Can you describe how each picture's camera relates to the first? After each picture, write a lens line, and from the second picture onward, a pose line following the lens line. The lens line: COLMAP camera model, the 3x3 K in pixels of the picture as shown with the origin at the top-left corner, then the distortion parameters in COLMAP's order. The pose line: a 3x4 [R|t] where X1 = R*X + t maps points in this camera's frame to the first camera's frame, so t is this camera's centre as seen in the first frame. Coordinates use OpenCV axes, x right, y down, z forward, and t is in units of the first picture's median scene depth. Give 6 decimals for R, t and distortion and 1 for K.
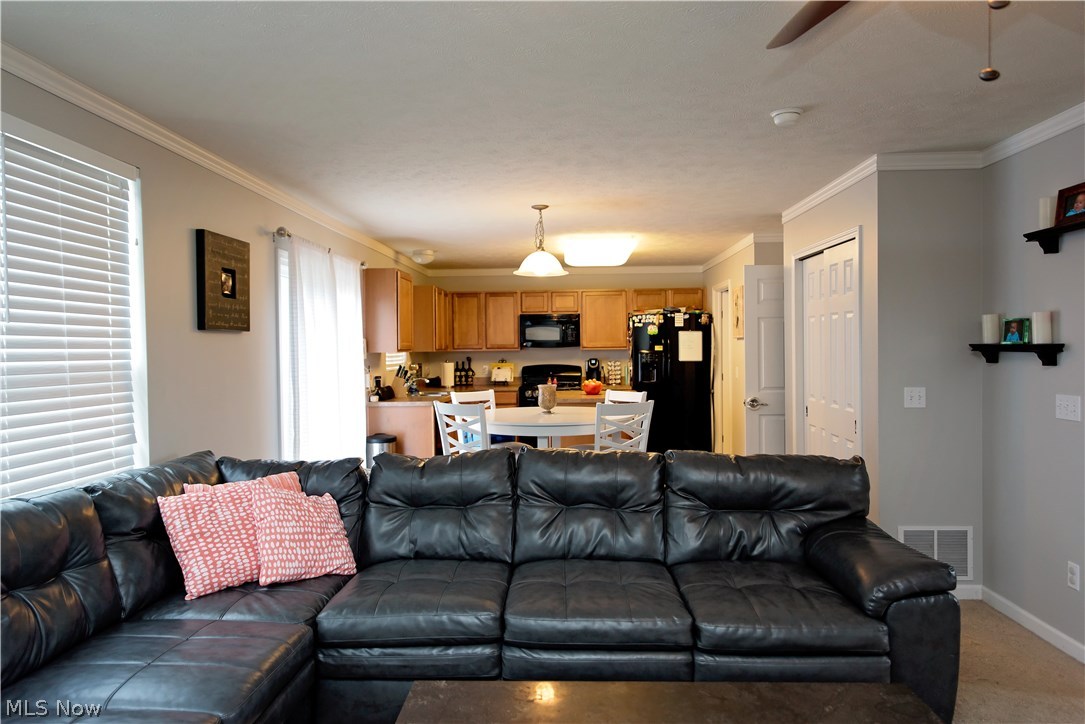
lens RADIAL K [[751.9, 0, 542.5], [0, 751.9, 362.0], [0, 0, 1]] dist [0.002968, 0.001917]
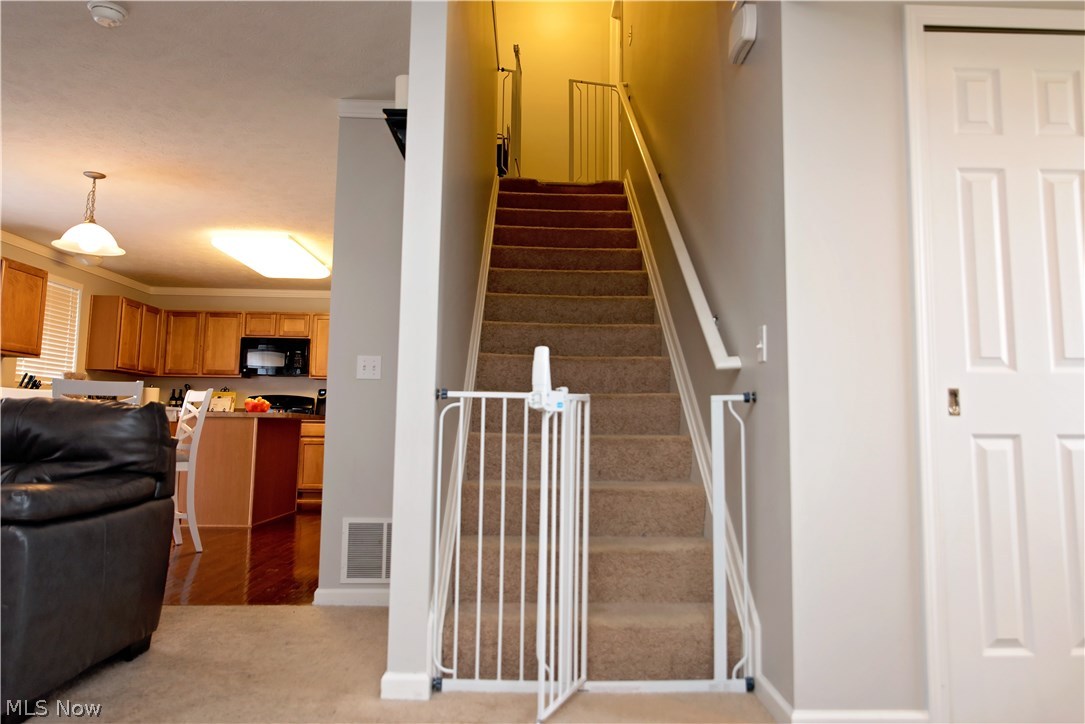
lens RADIAL K [[786.3, 0, 578.3], [0, 786.3, 347.7], [0, 0, 1]] dist [-0.000388, 0.001884]
pose [[0.996005, 0.033704, 0.082693, 0.580863], [-0.022966, 0.991569, -0.127527, 0.119113], [-0.086294, 0.125118, 0.988382, 0.064641]]
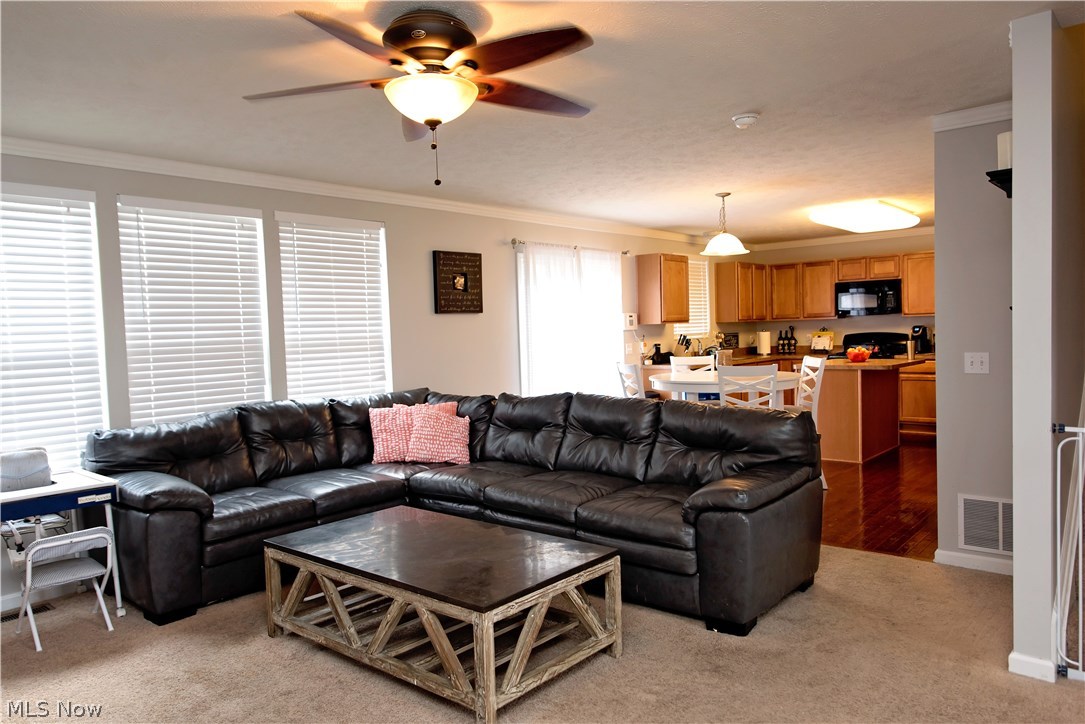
lens RADIAL K [[763.8, 0, 519.4], [0, 763.8, 366.4], [0, 0, 1]] dist [0.001203, -0.002127]
pose [[0.768840, 0.017590, -0.639200, 0.589834], [0.010811, 0.999121, 0.040498, 0.004771], [0.639350, -0.038047, 0.767974, -0.114674]]
